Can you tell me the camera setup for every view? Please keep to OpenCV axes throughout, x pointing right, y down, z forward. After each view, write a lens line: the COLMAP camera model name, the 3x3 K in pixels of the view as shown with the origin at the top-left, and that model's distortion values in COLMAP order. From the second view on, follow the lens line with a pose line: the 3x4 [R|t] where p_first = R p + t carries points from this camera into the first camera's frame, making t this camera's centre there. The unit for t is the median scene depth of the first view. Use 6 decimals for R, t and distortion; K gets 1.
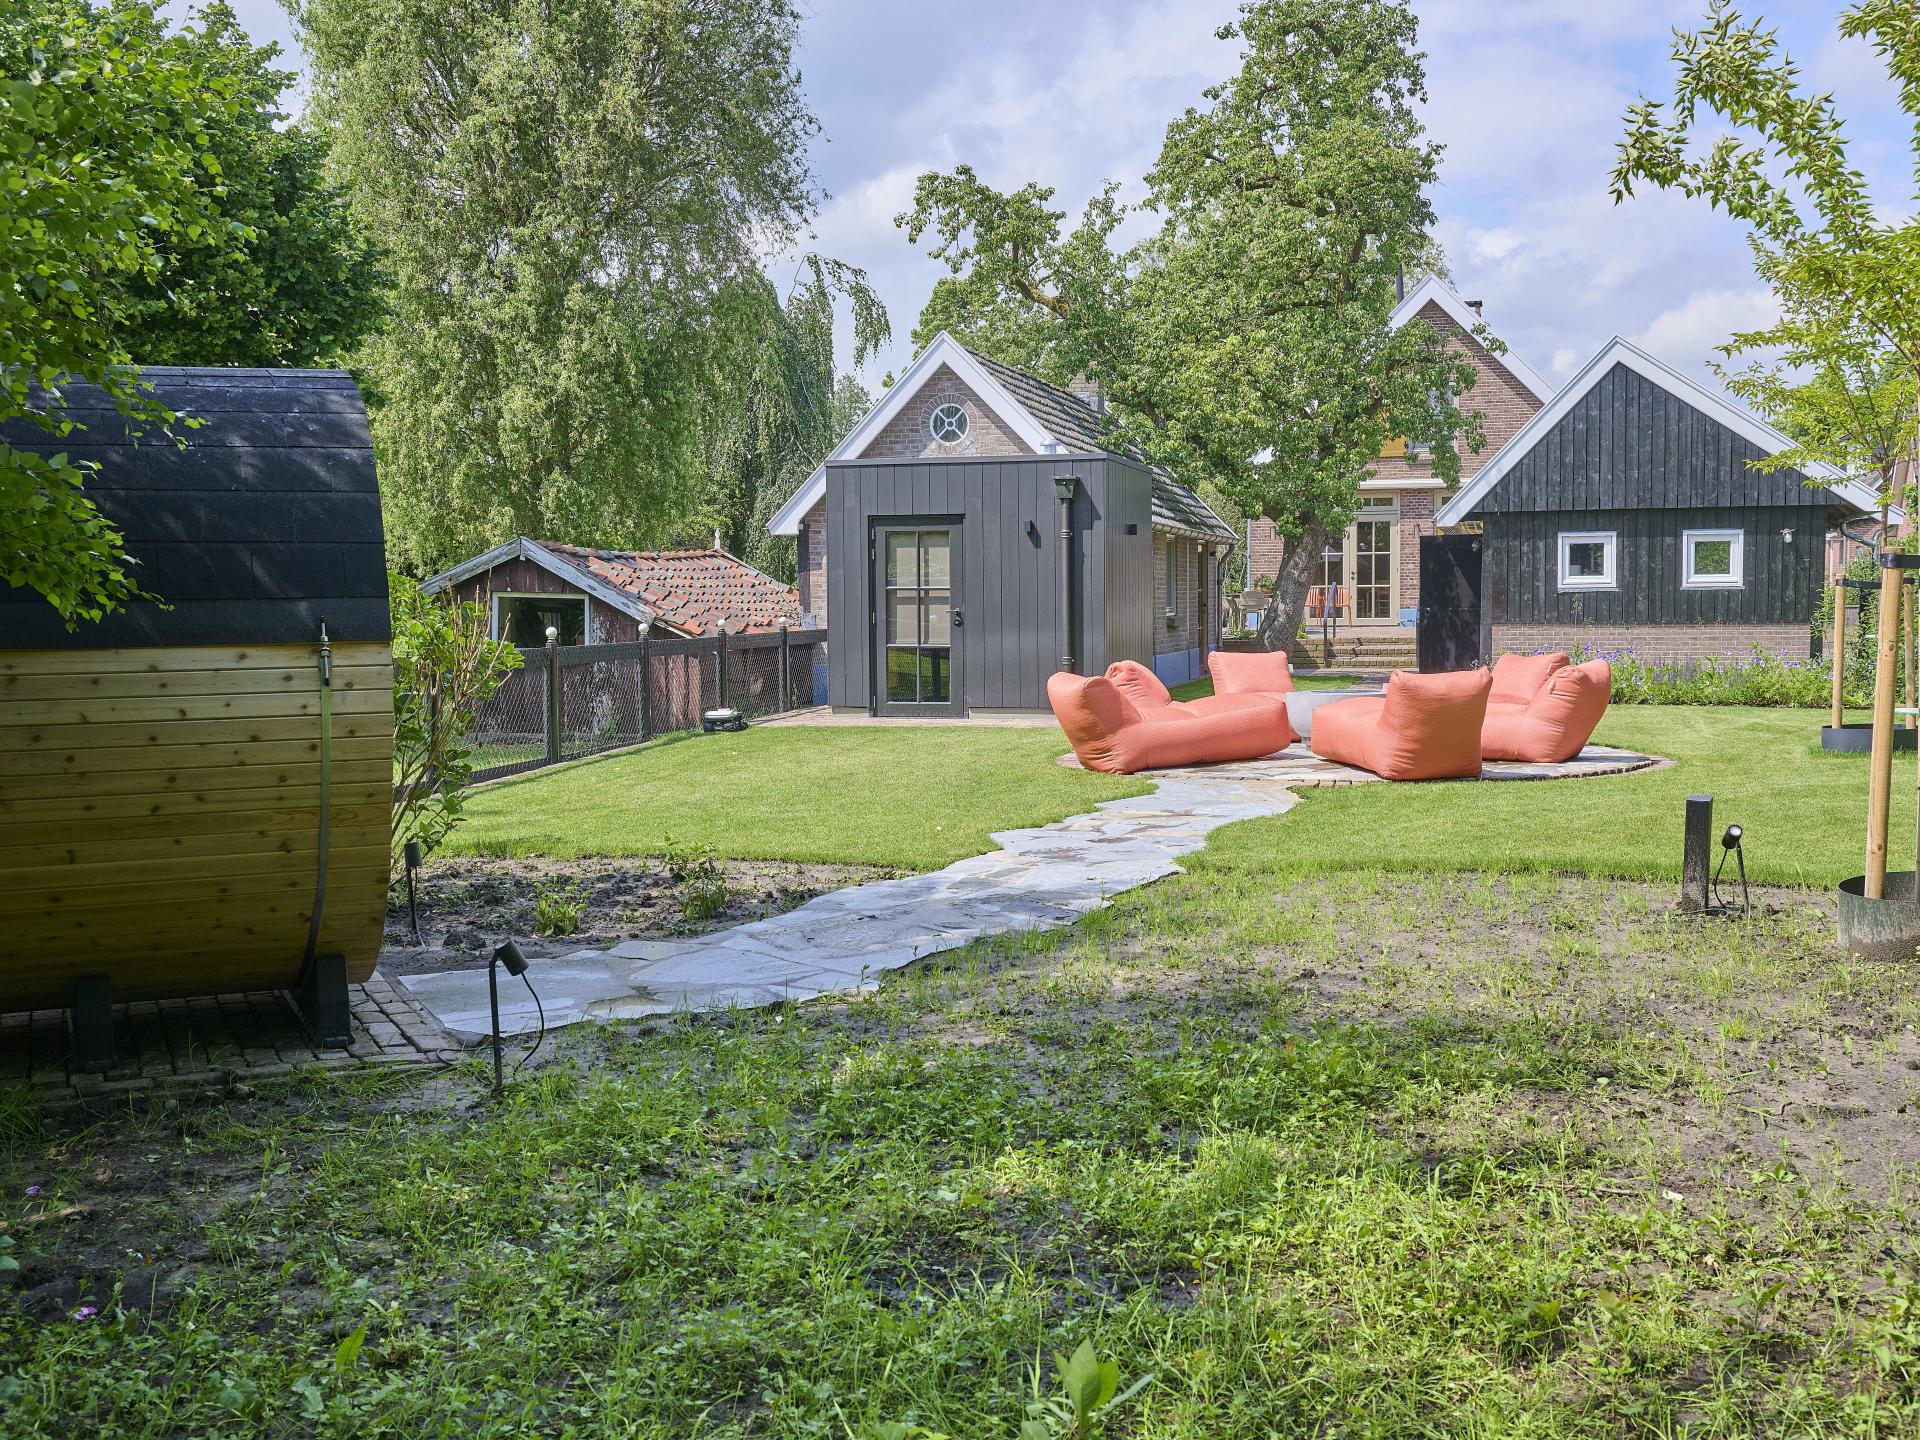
lens RADIAL K [[1929.4, 0, 960.0], [0, 1929.4, 720.0], [0, 0, 1]] dist [-0.008955, -0.016552]
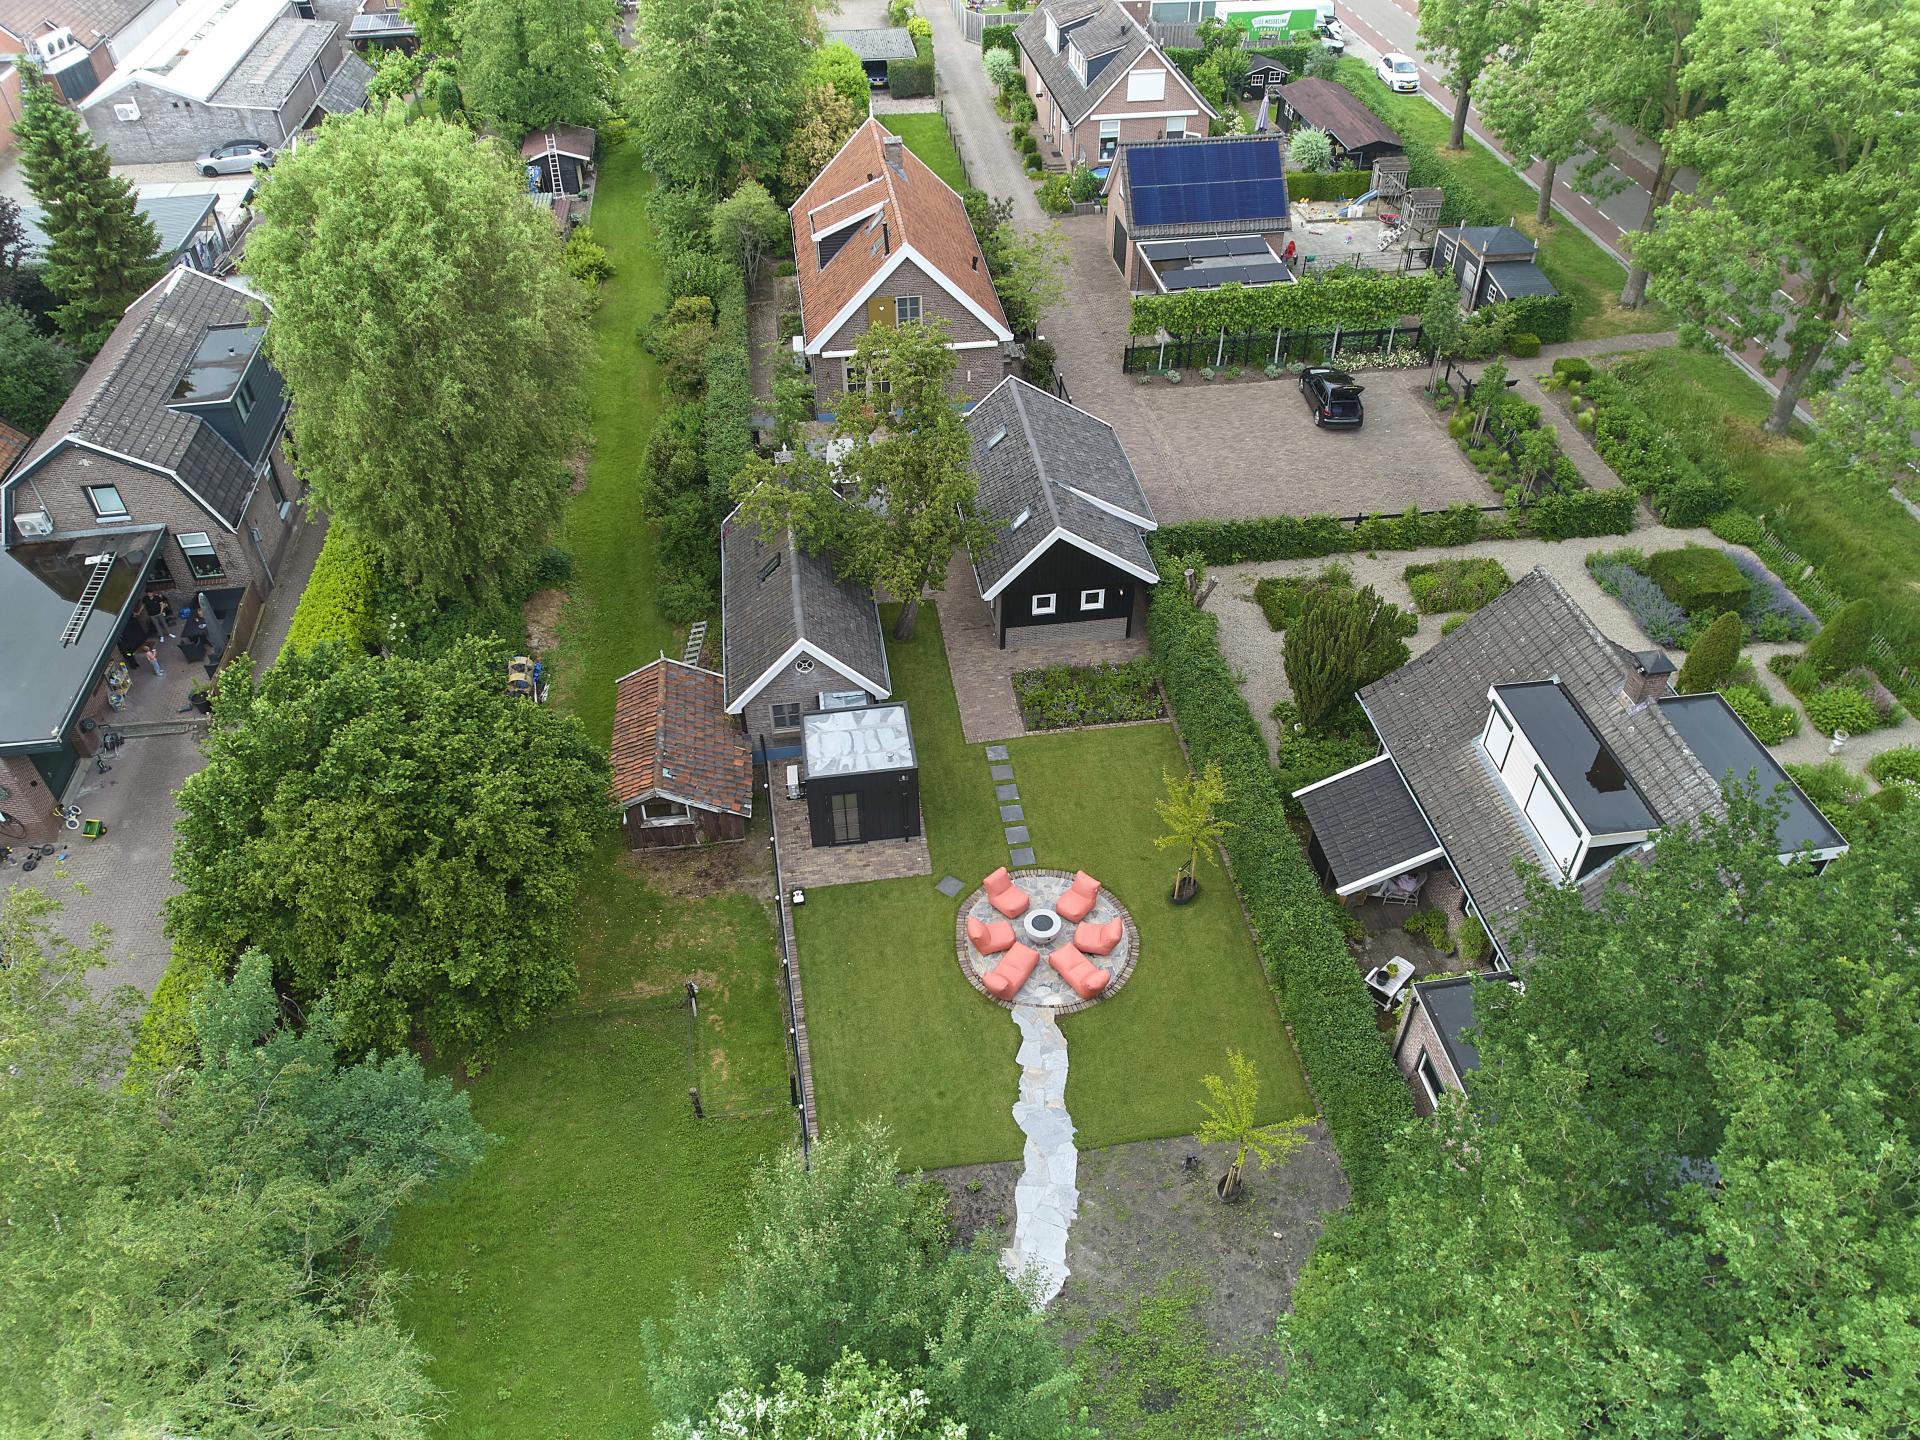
lens RADIAL K [[1394.3, 0, 970.6], [0, 1394.3, 722.3], [0, 0, 1]] dist [-0.016504, 0.001685]
pose [[0.912415, -0.267643, 0.309622, -0.334518], [0.020183, 0.785035, 0.619122, -1.051692], [-0.408768, -0.558647, 0.721680, -0.291270]]
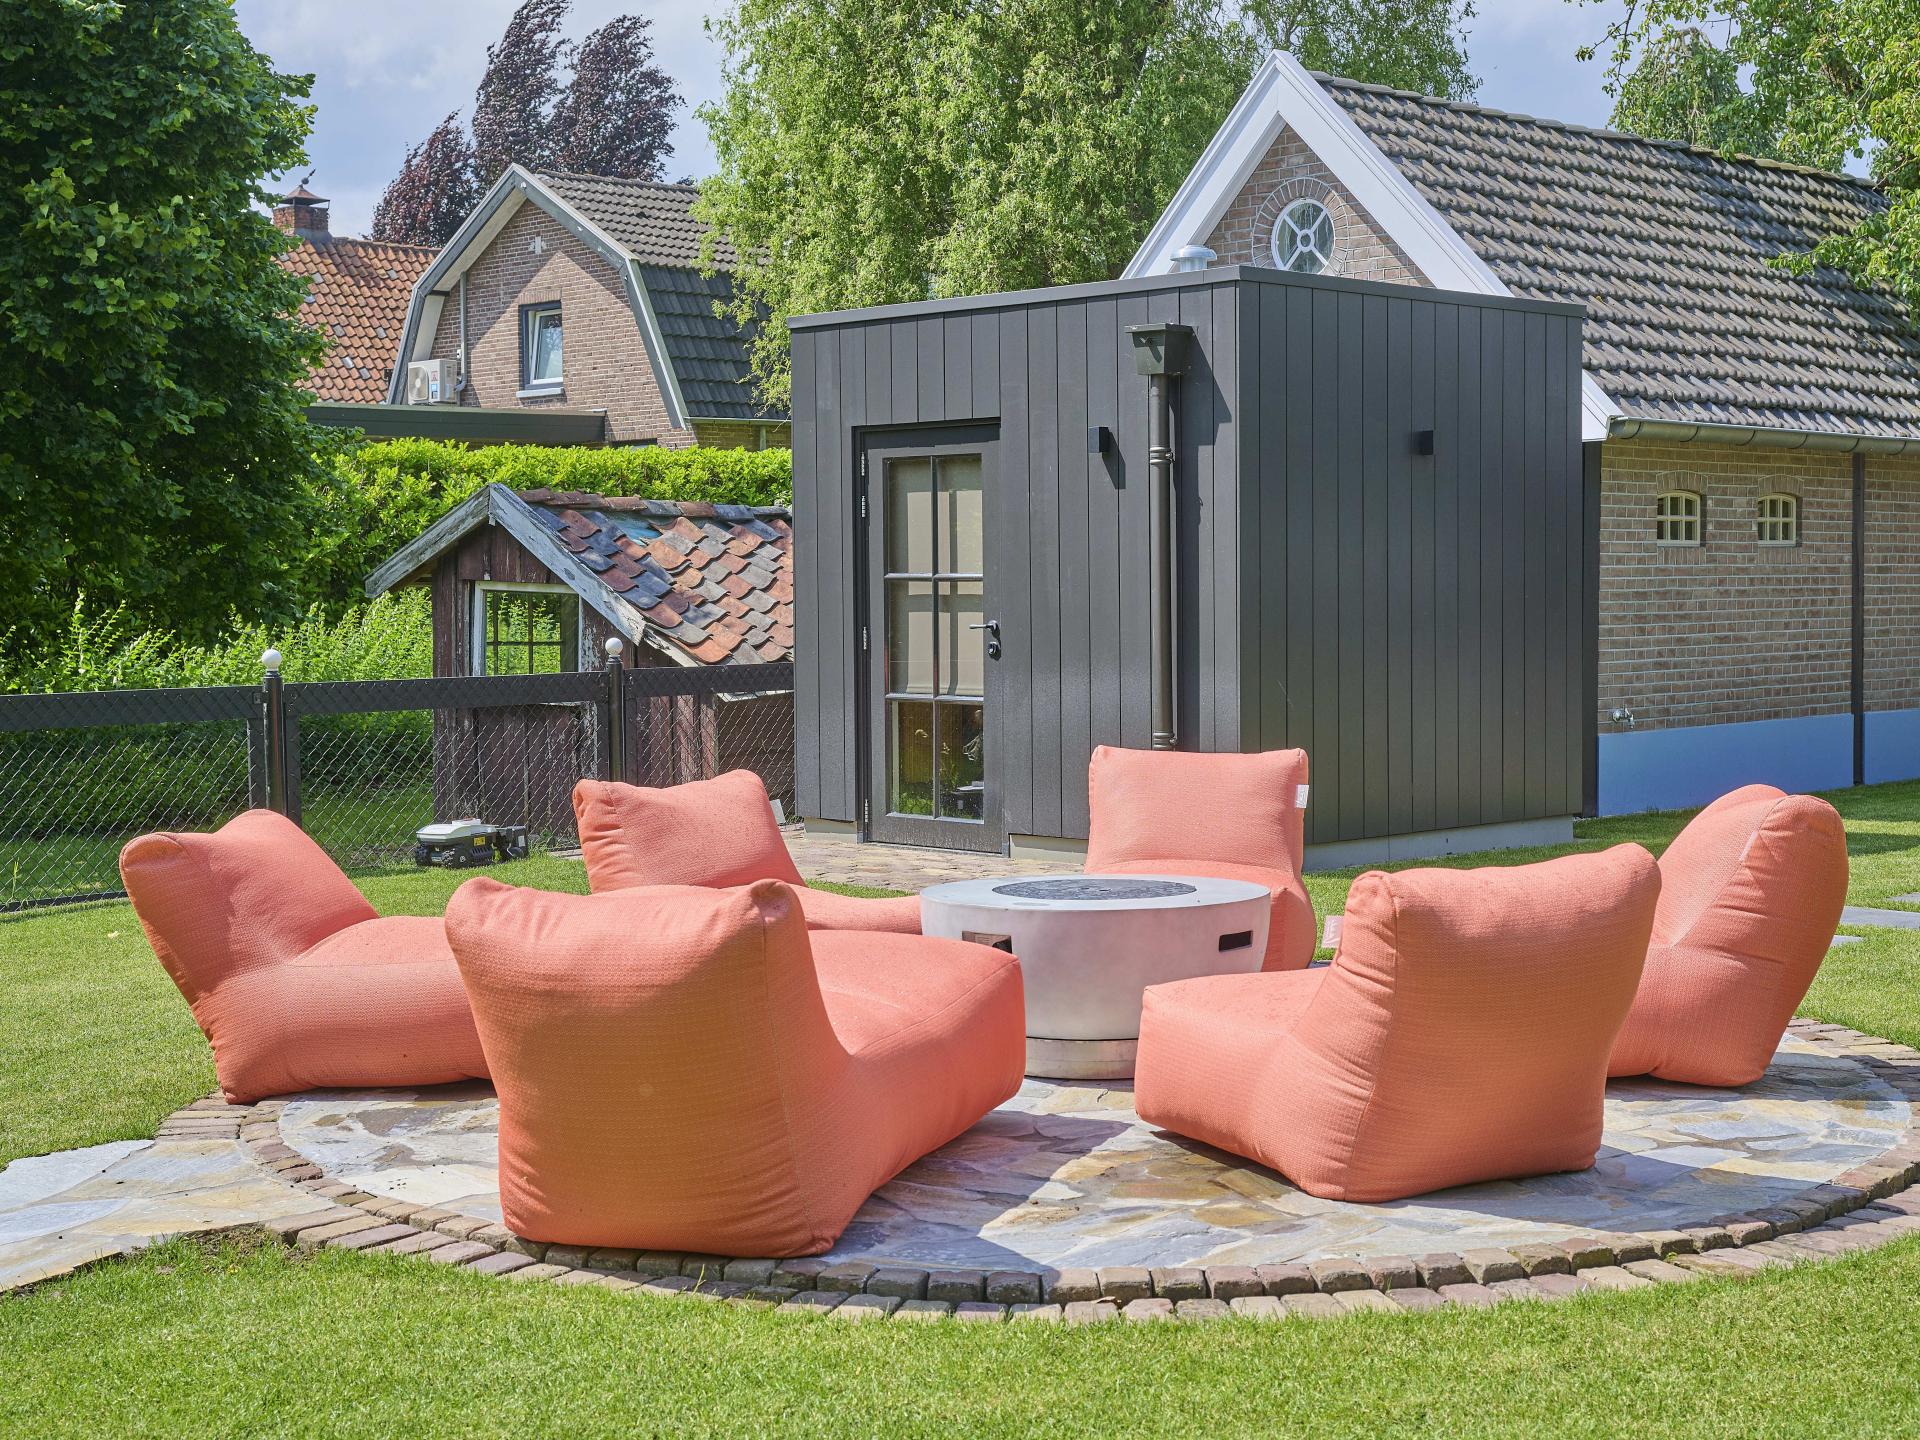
lens RADIAL K [[2669.2, 0, 960.0], [0, 2669.2, 720.0], [0, 0, 1]] dist [-0.019676, -0.034199]
pose [[0.870823, 0.025581, -0.490931, 0.239150], [-0.028758, 0.999586, 0.001075, -0.026406], [0.490755, 0.013182, 0.871198, 0.335553]]
